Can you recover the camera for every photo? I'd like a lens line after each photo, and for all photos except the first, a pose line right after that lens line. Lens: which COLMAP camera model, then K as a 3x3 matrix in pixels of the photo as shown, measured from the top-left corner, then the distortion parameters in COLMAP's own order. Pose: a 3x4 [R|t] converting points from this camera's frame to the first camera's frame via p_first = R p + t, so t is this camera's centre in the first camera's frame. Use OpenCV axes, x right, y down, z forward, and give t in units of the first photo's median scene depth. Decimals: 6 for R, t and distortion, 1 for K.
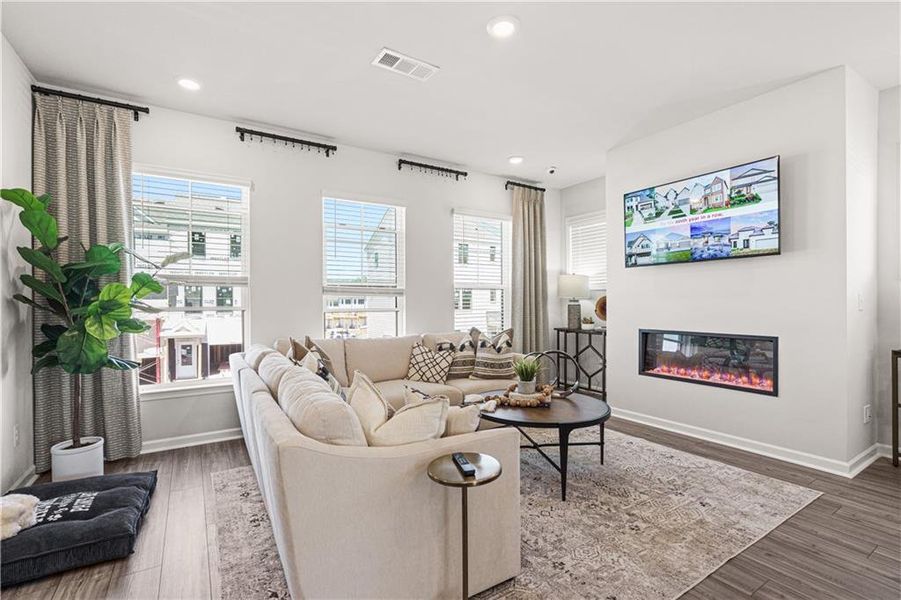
lens RADIAL K [[412.1, 0, 451.1], [0, 412.1, 308.7], [0, 0, 1]] dist [-0.005564, 0.000383]
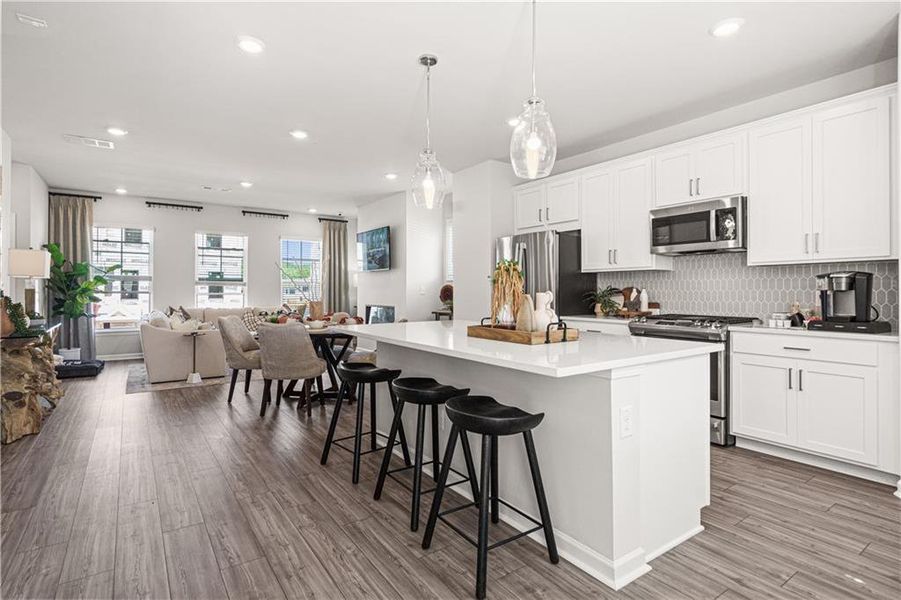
lens RADIAL K [[454.9, 0, 447.9], [0, 454.9, 292.2], [0, 0, 1]] dist [0.001228, -0.000580]
pose [[0.998871, 0.007061, 0.046988, 0.743899], [-0.006531, 0.999913, -0.011417, 0.014038], [-0.047064, 0.011097, 0.998830, -1.125273]]
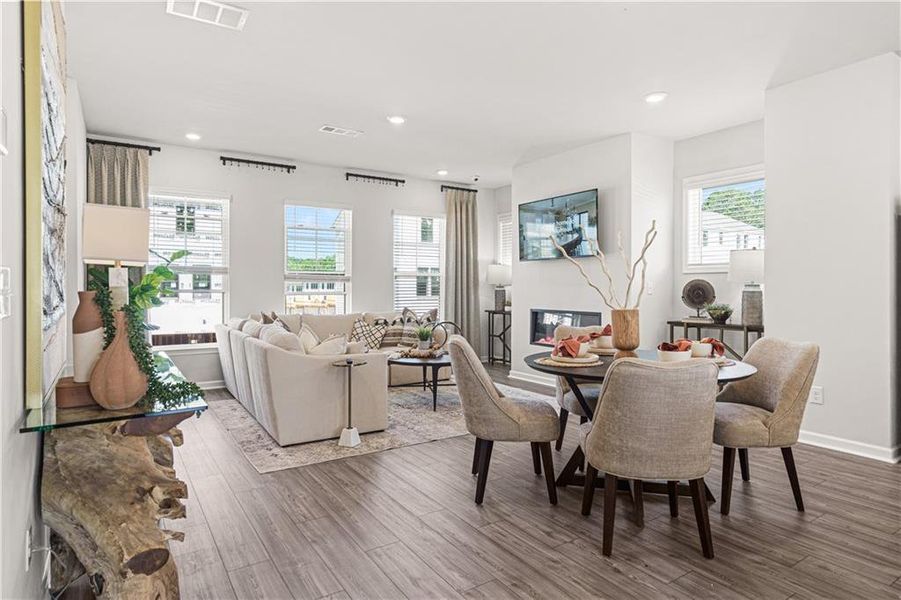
lens RADIAL K [[512.7, 0, 452.4], [0, 512.7, 296.3], [0, 0, 1]] dist [0.001525, -0.001909]
pose [[0.999831, 0.006074, 0.017340, 0.185597], [-0.006101, 0.999980, 0.001502, 0.008608], [-0.017331, -0.001607, 0.999849, -0.611050]]
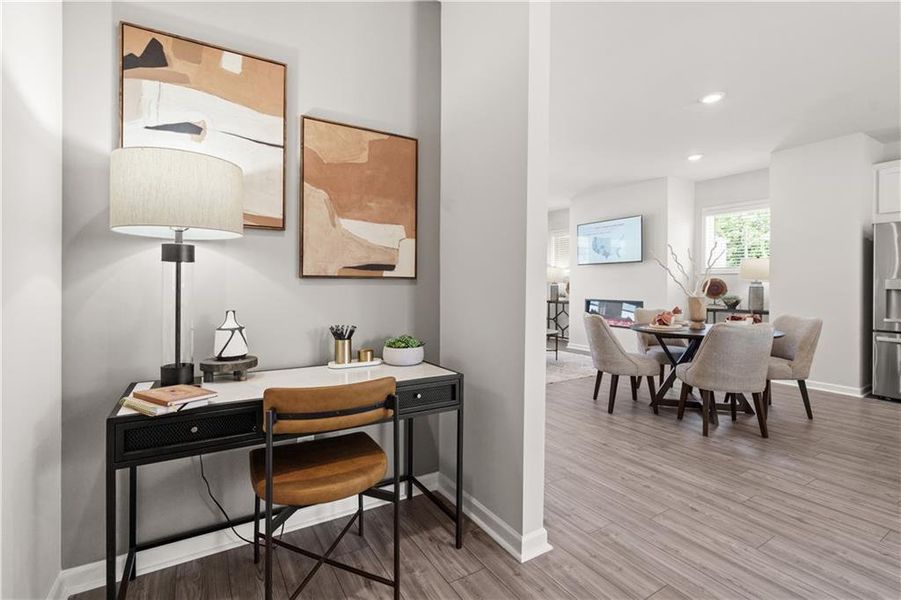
lens RADIAL K [[412.1, 0, 451.7], [0, 412.1, 292.0], [0, 0, 1]] dist [-0.005564, 0.000383]
pose [[0.999824, 0.010574, -0.015497, -0.108702], [-0.010534, 0.999941, 0.002656, 0.019650], [0.015524, -0.002492, 0.999876, -0.844669]]
